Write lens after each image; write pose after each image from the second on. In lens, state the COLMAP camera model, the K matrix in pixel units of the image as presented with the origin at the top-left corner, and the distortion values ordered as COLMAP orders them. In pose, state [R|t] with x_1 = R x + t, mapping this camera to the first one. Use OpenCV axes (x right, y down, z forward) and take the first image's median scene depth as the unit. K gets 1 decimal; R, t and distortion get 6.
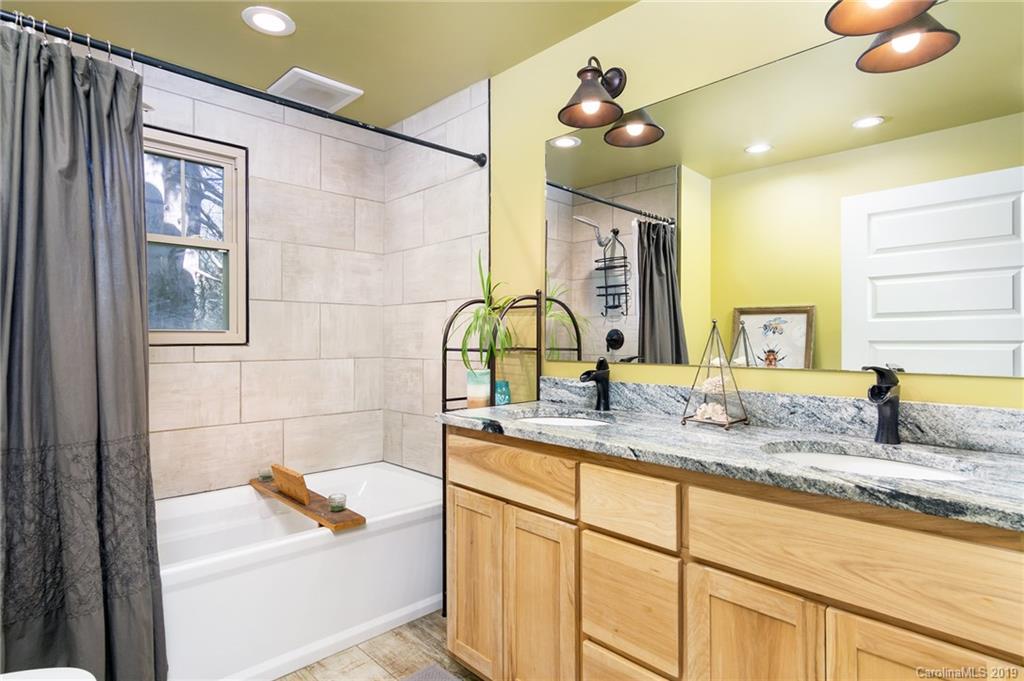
lens RADIAL K [[542.5, 0, 506.9], [0, 542.5, 342.3], [0, 0, 1]] dist [0.003797, -0.000616]
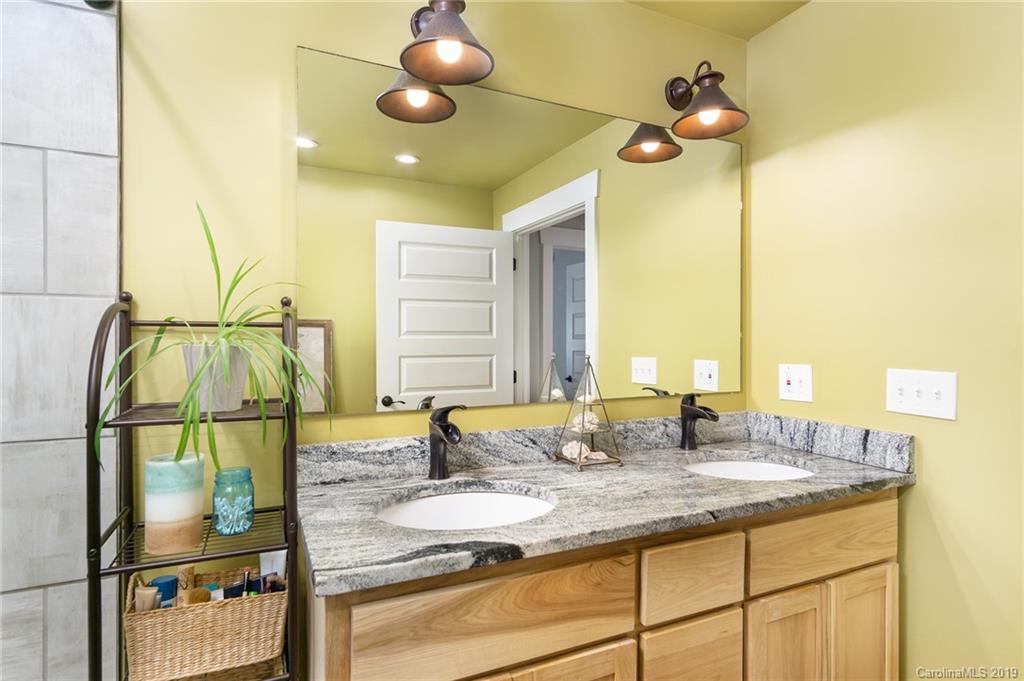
lens RADIAL K [[542.5, 0, 506.4], [0, 542.5, 341.2], [0, 0, 1]] dist [0.003797, -0.000616]
pose [[0.316471, -0.008008, 0.948568, -0.620601], [0.003772, 0.999967, 0.007183, -0.079447], [-0.948595, 0.001305, 0.316491, 0.887120]]
